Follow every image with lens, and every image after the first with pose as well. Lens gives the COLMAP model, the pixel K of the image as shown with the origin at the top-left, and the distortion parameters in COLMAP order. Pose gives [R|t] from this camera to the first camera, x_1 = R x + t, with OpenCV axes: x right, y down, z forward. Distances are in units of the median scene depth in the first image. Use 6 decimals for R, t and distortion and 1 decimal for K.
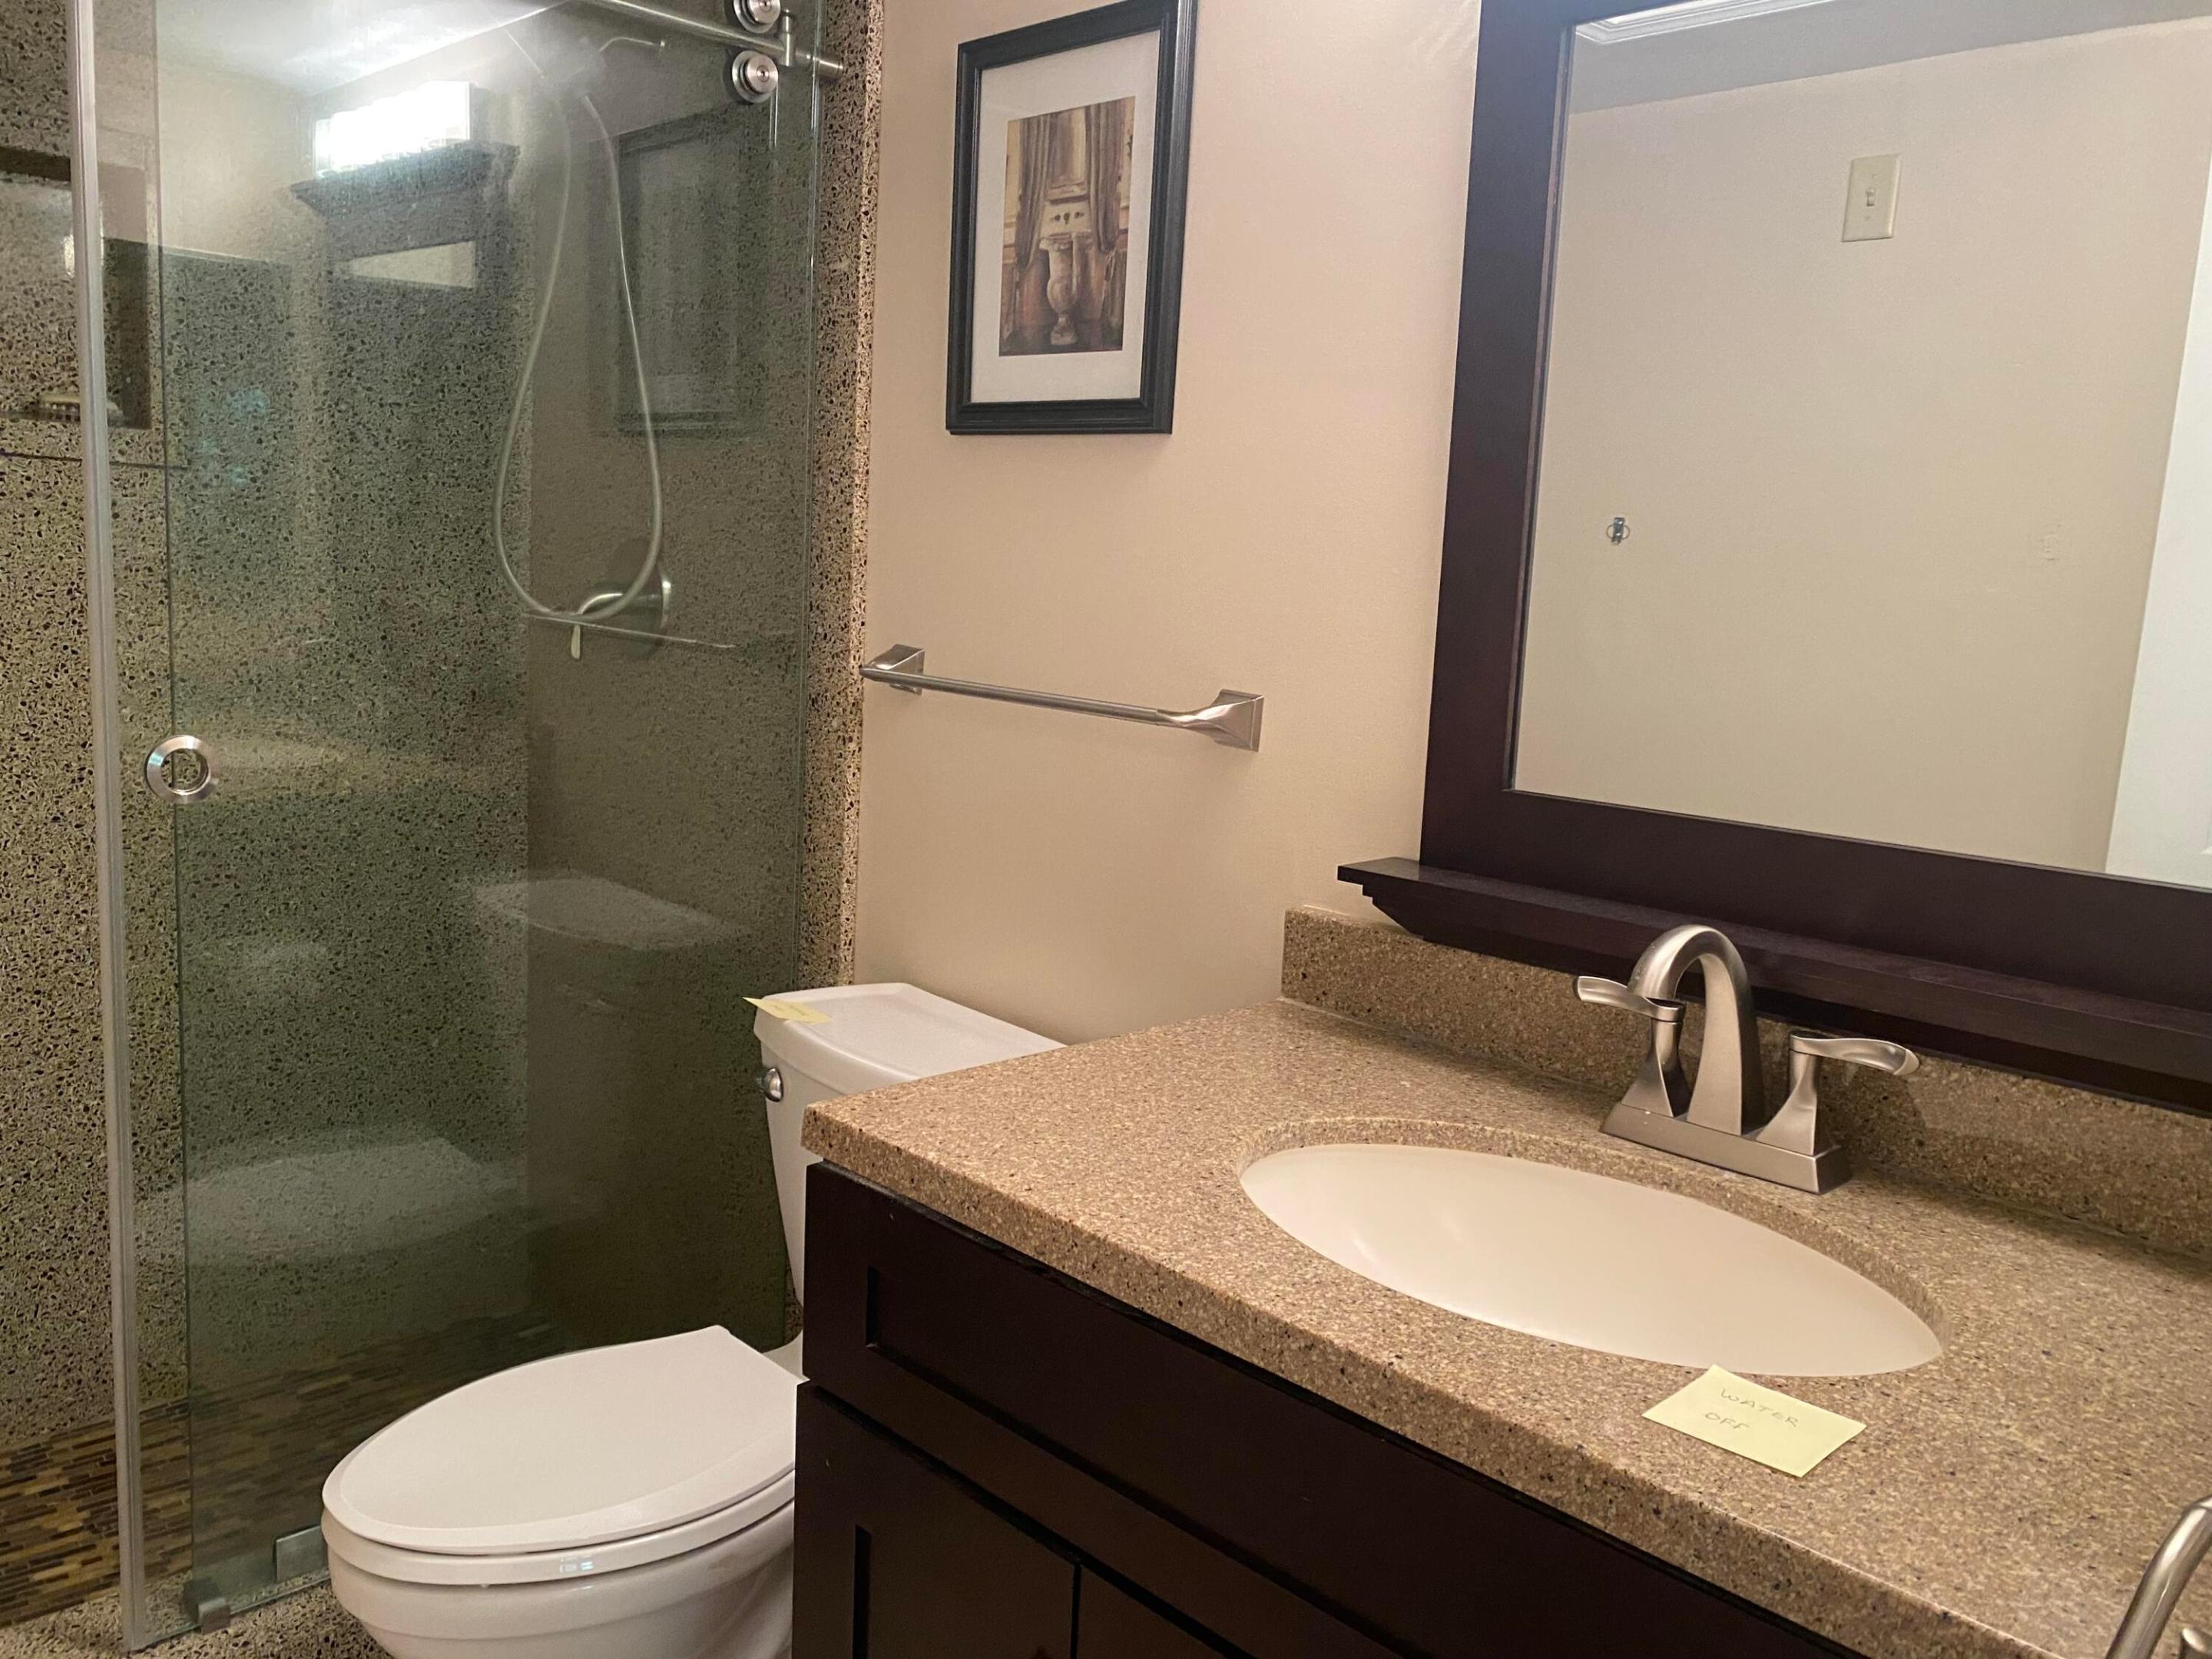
lens RADIAL K [[1742.1, 0, 1106.0], [0, 1742.1, 829.5], [0, 0, 1]] dist [0.139046, -0.244154]
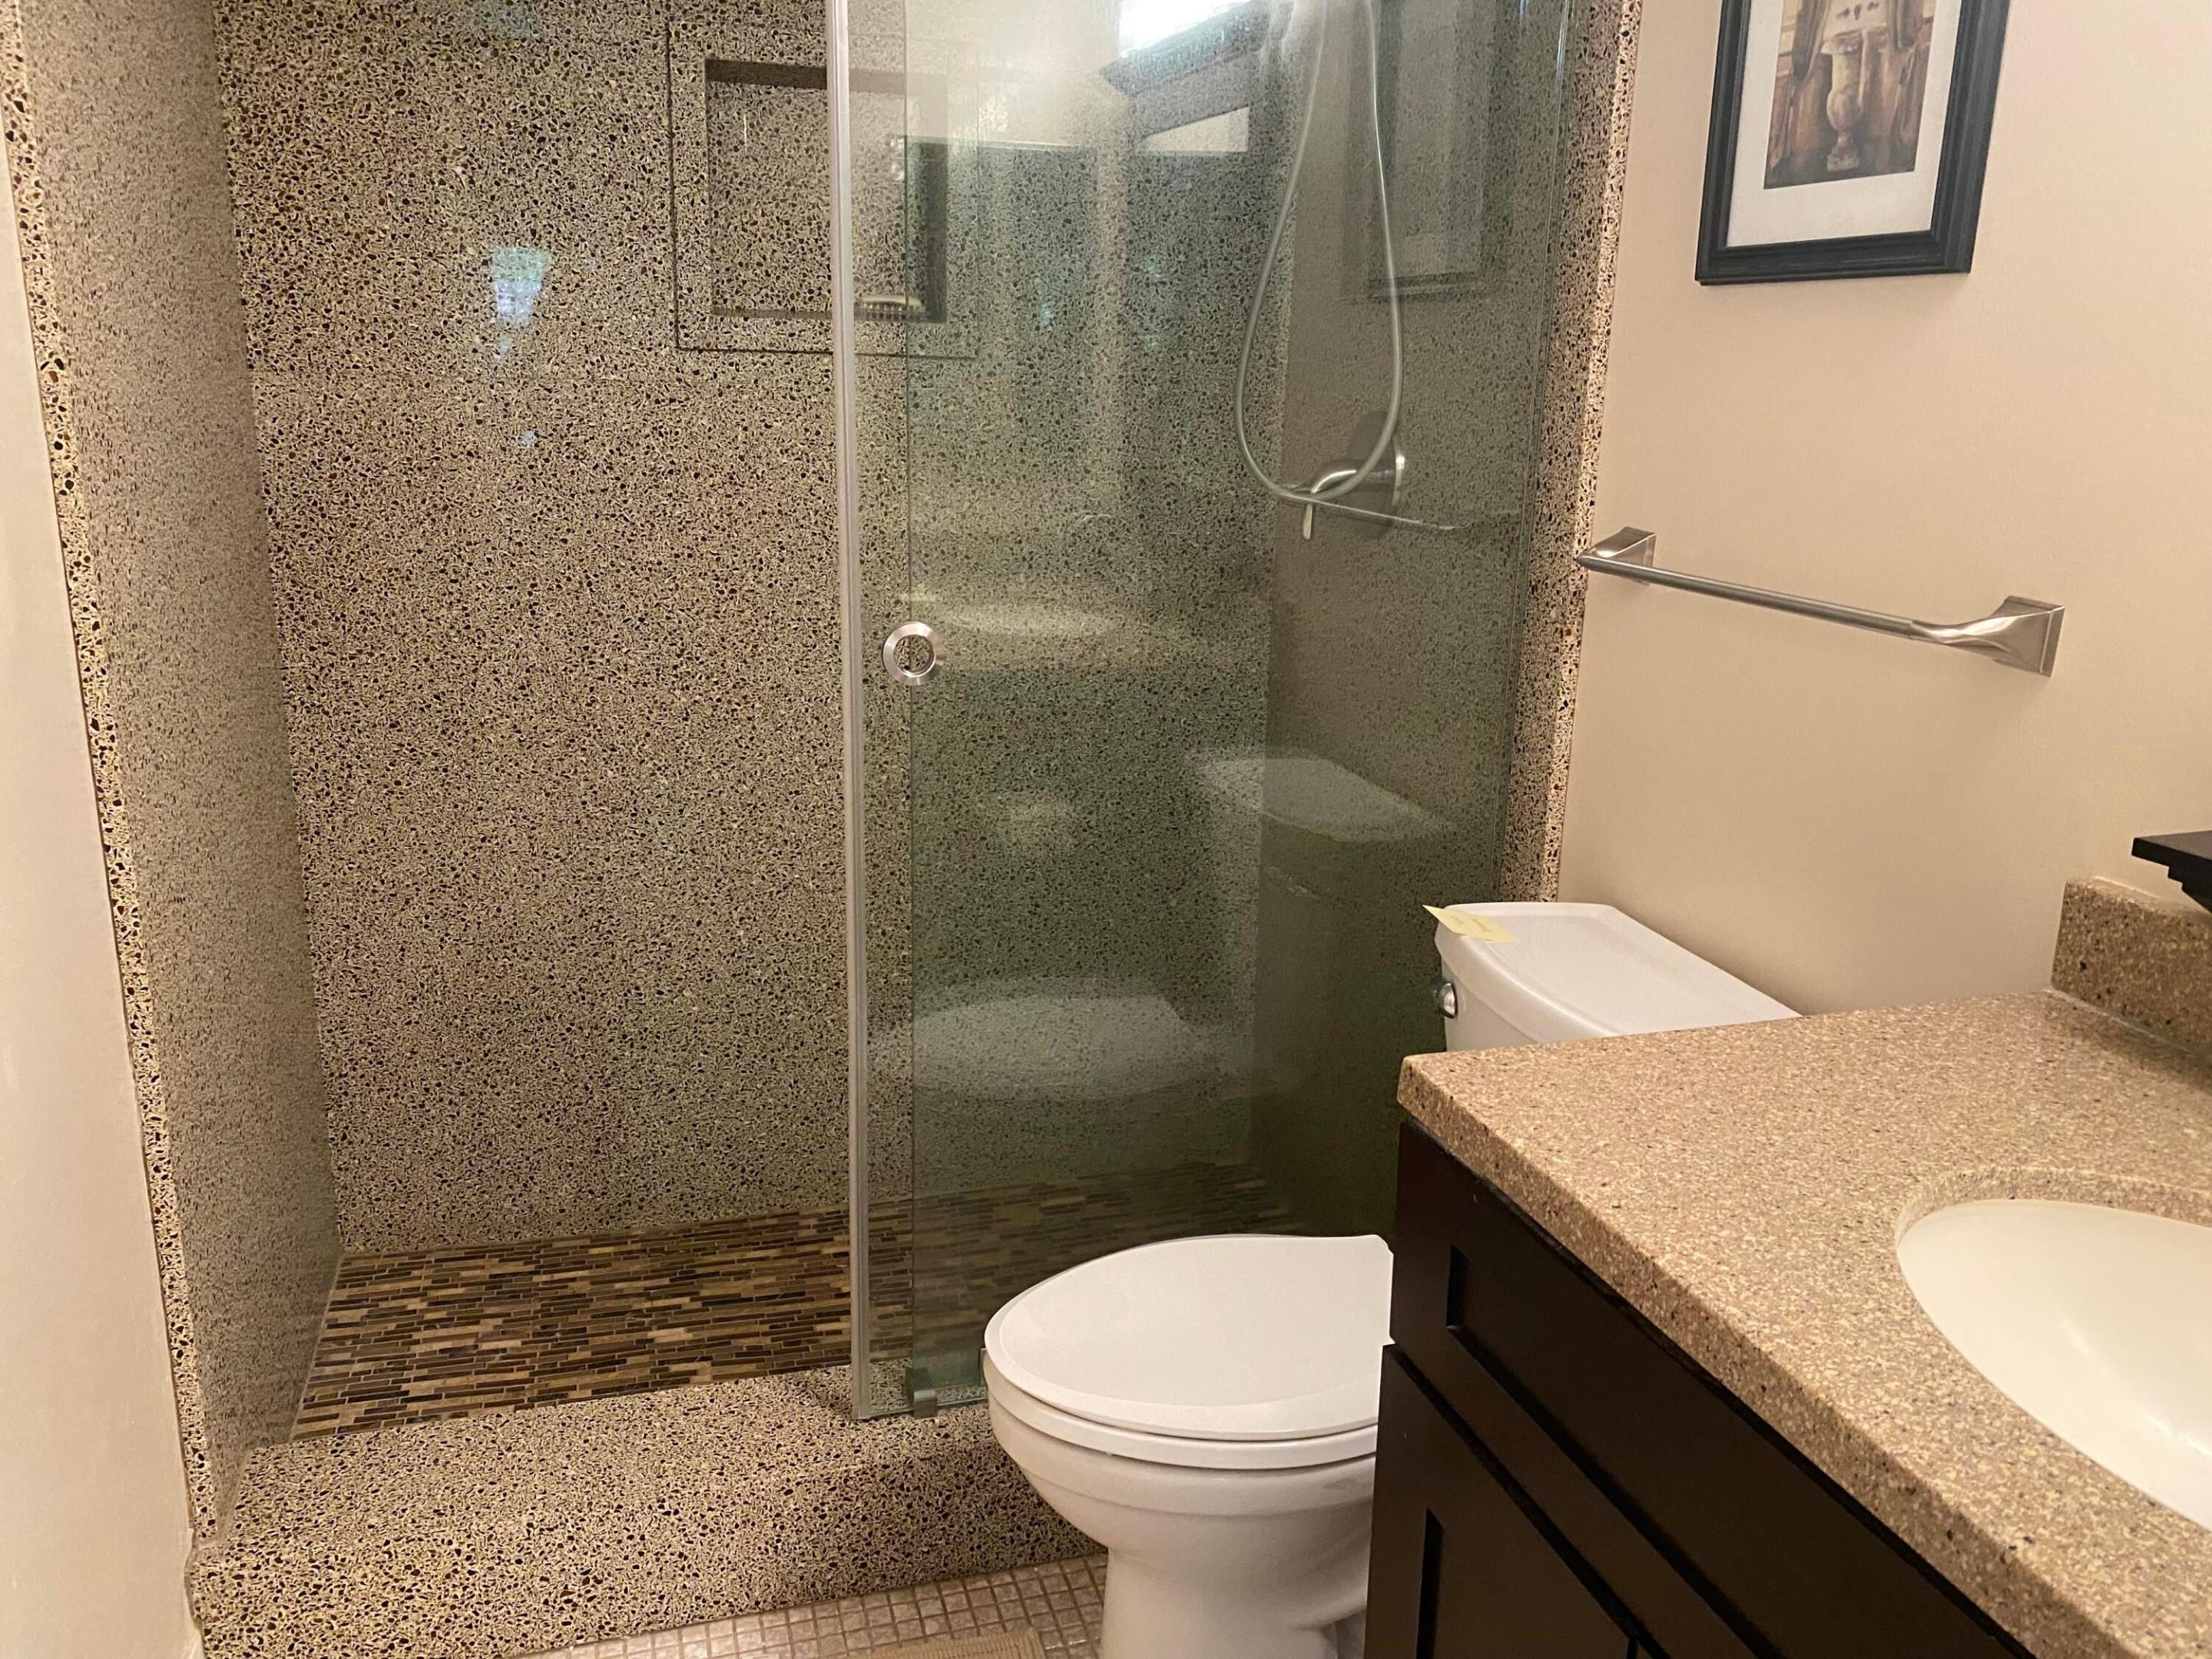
lens RADIAL K [[1749.6, 0, 1106.0], [0, 1749.6, 829.5], [0, 0, 1]] dist [0.020798, 0.002922]
pose [[0.887071, 0.085232, -0.453696, 0.069646], [-0.042713, 0.993746, 0.103173, -0.037081], [0.459652, -0.072143, 0.885164, 0.082799]]
